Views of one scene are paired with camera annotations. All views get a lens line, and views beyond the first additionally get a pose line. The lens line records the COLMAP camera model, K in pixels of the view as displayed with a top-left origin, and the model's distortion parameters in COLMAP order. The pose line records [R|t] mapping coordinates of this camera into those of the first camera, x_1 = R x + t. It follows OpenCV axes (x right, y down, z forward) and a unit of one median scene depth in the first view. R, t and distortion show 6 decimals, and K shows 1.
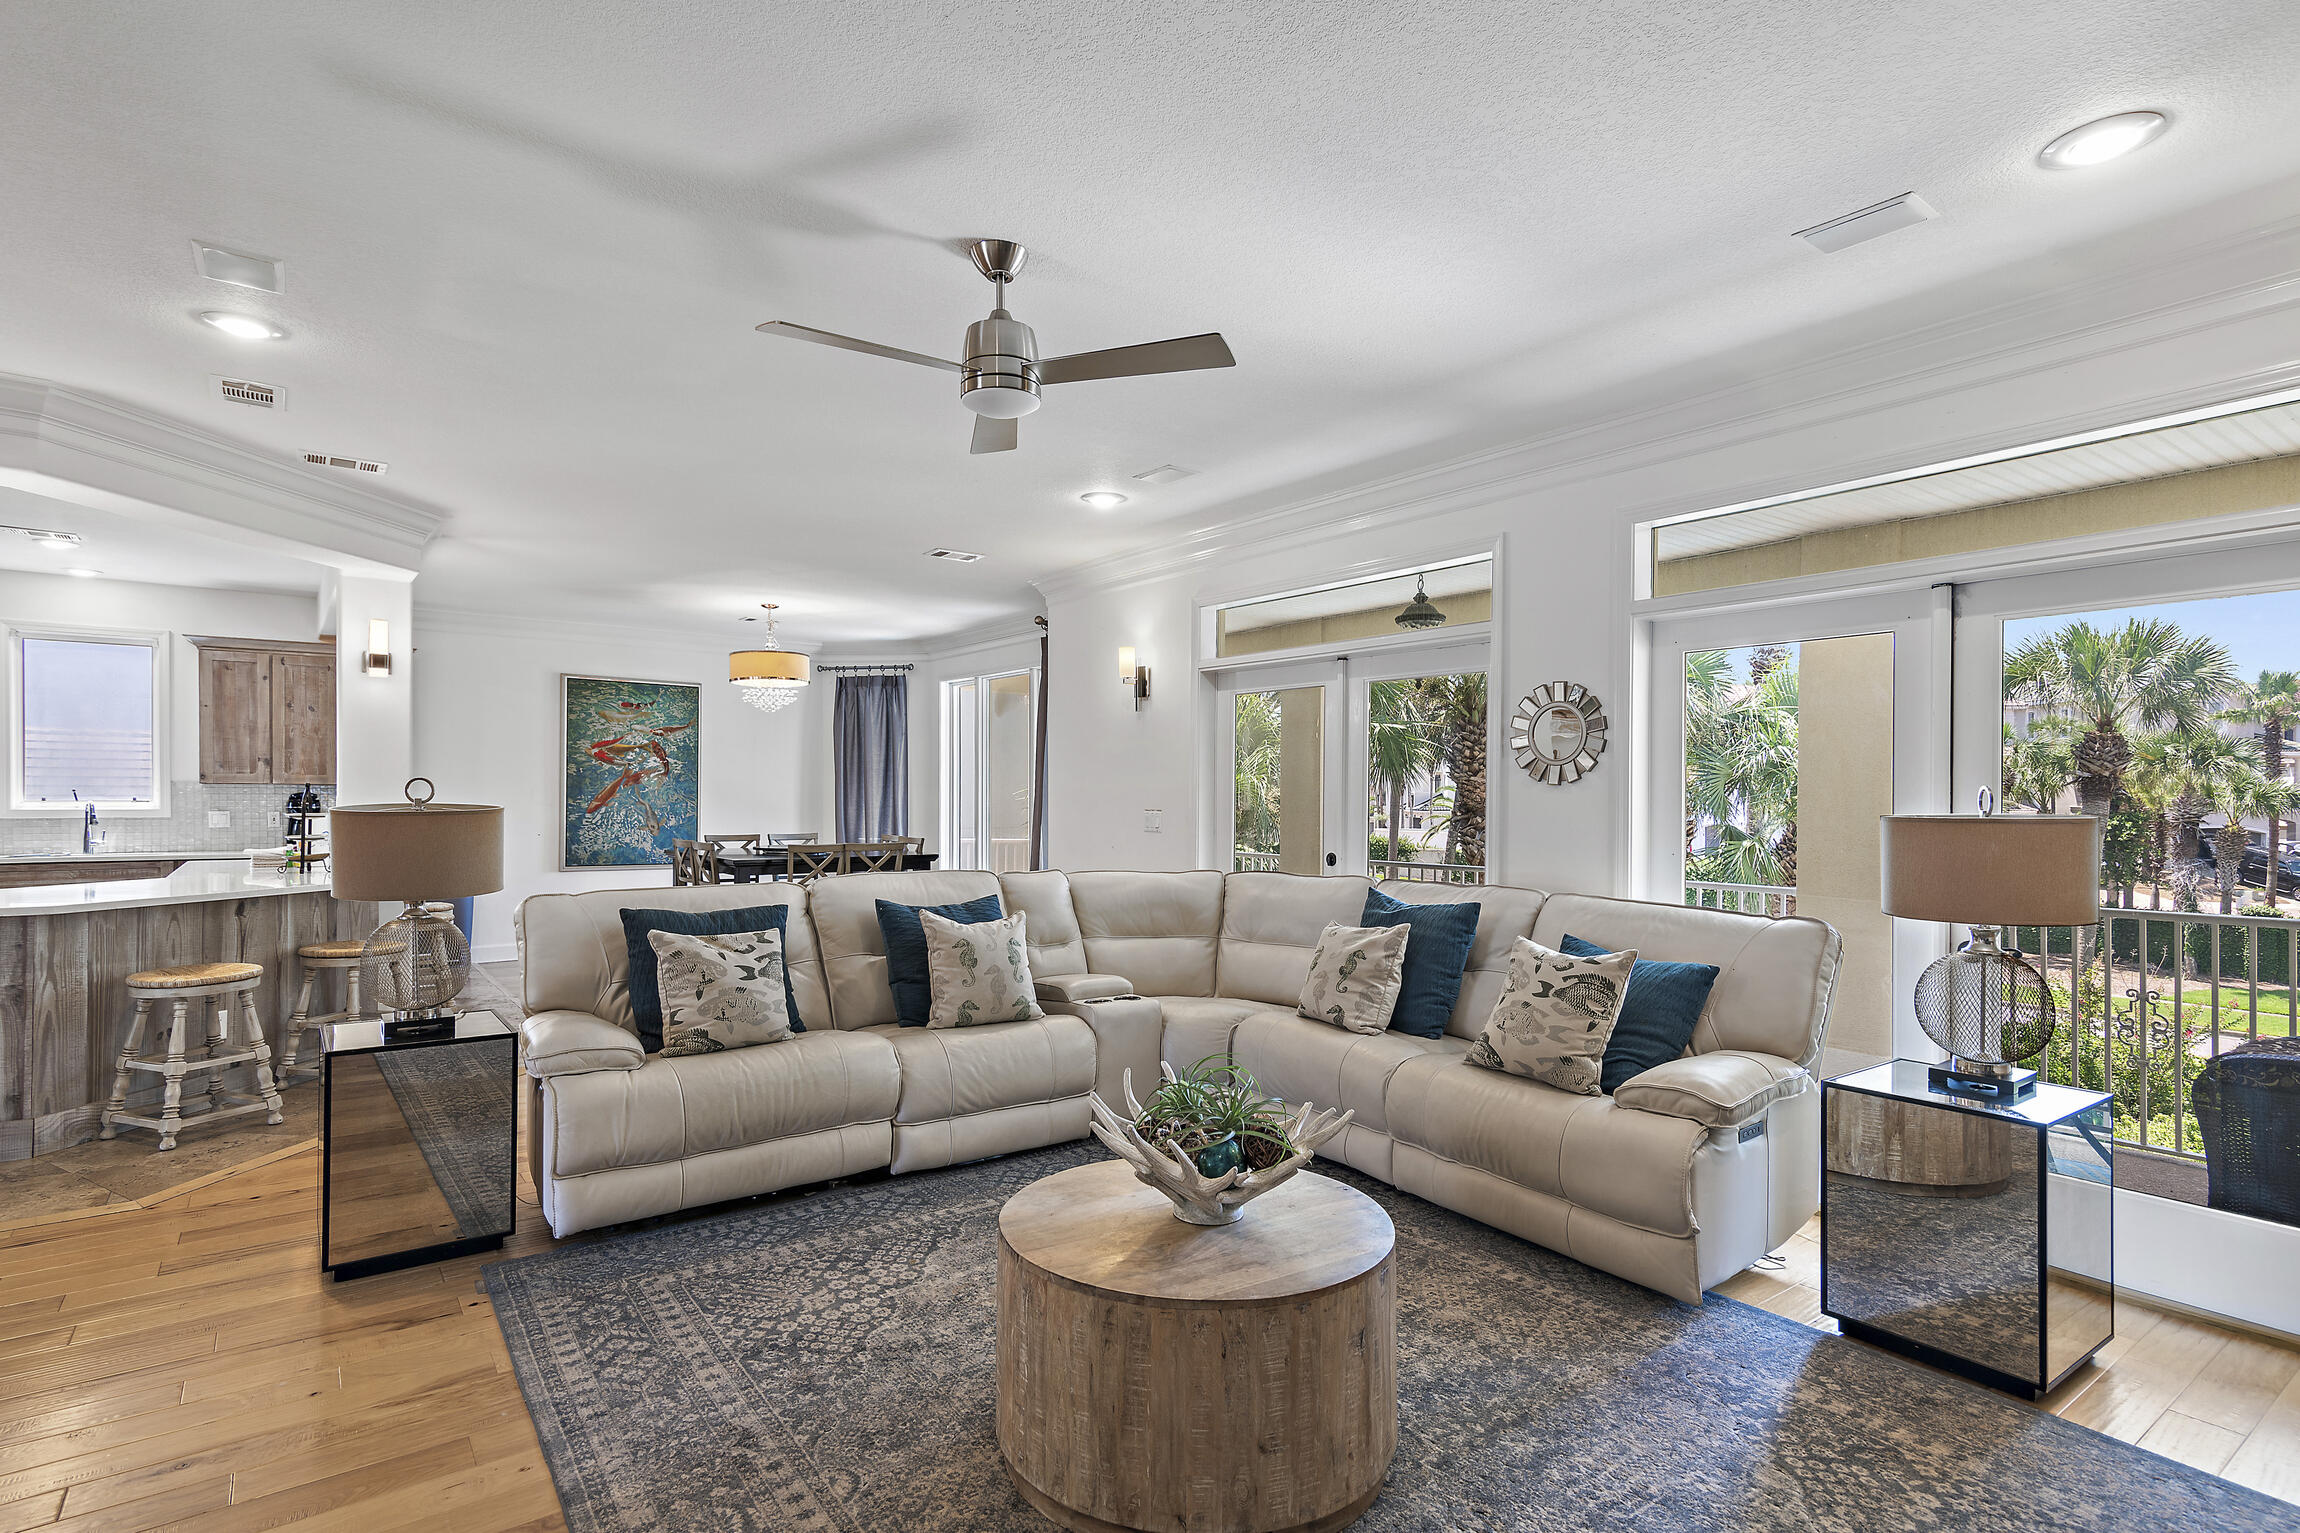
lens RADIAL K [[1132.1, 0, 1124.7], [0, 1132.1, 806.6], [0, 0, 1]] dist [0.015189, -0.000653]
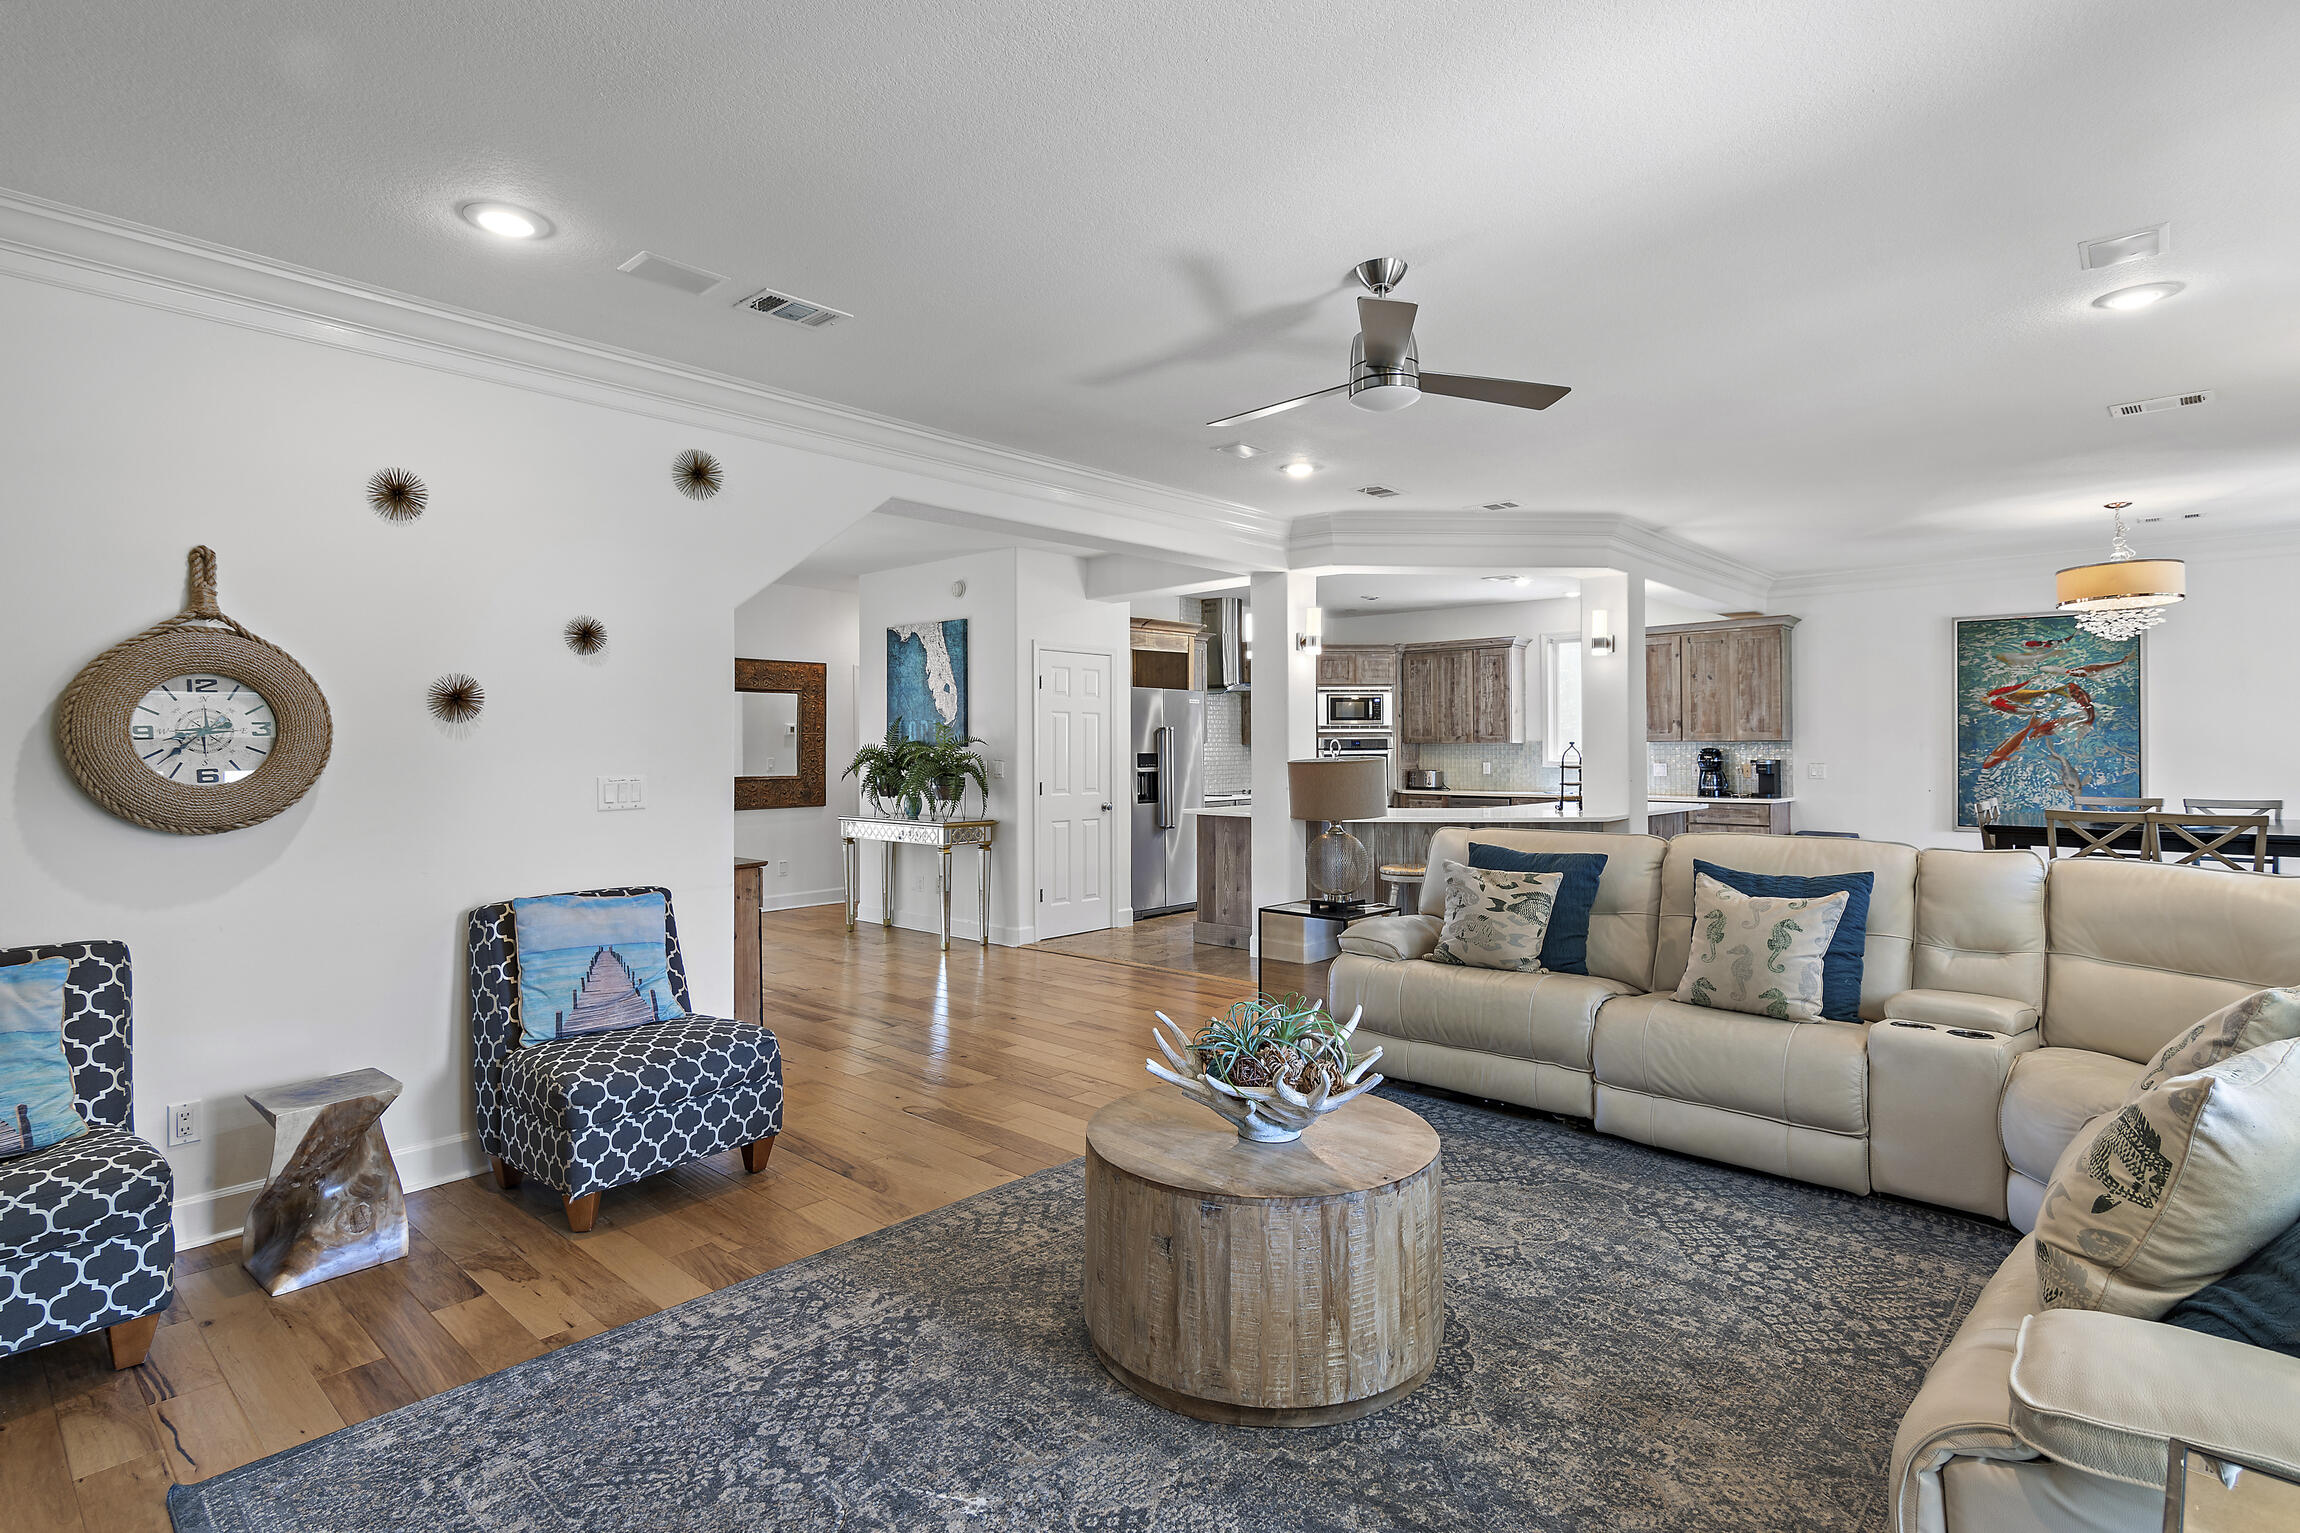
lens RADIAL K [[1146.7, 0, 1149.7], [0, 1146.7, 736.1], [0, 0, 1]] dist [0.003289, -0.000006]
pose [[0.188695, -0.017205, -0.981885, 0.347913], [-0.004269, 0.999823, -0.018340, -0.000418], [0.982026, 0.007652, 0.188589, 0.206213]]
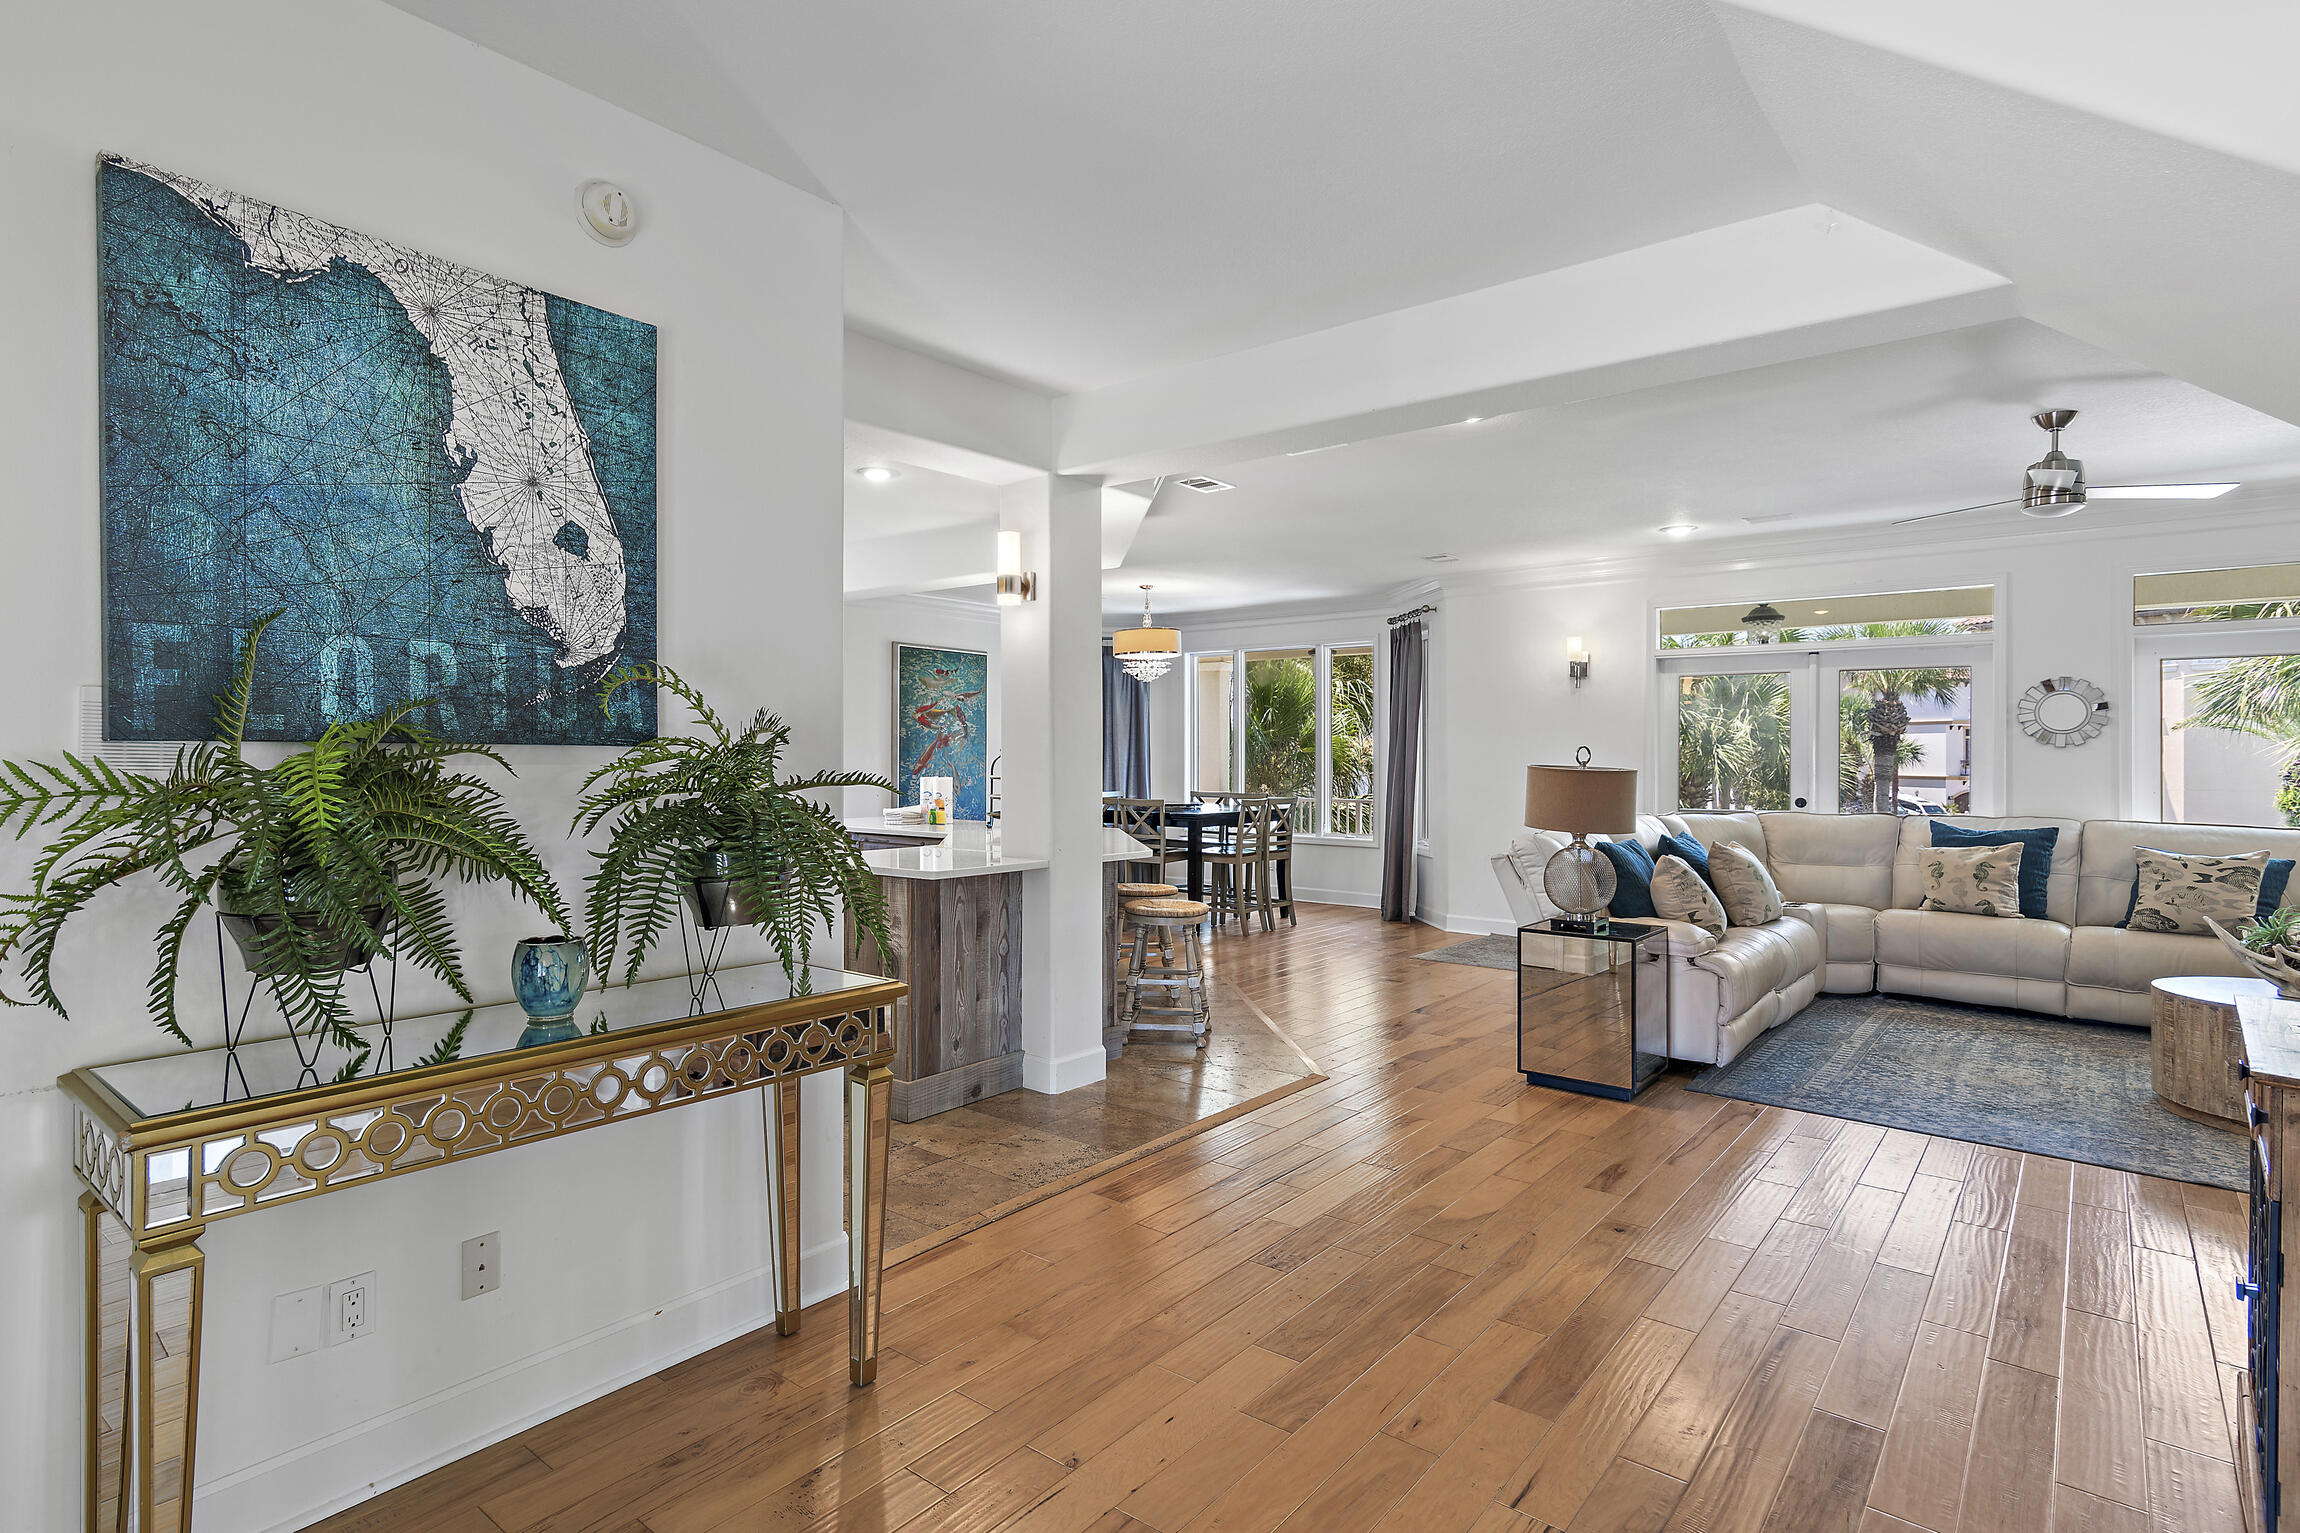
lens RADIAL K [[1154.5, 0, 1103.3], [0, 1154.5, 762.0], [0, 0, 1]] dist [0.014410, 0.000067]
pose [[0.973095, -0.006028, 0.230327, -0.638916], [0.006582, 0.999977, -0.001634, -0.003257], [-0.230312, 0.003106, 0.973112, -0.098756]]
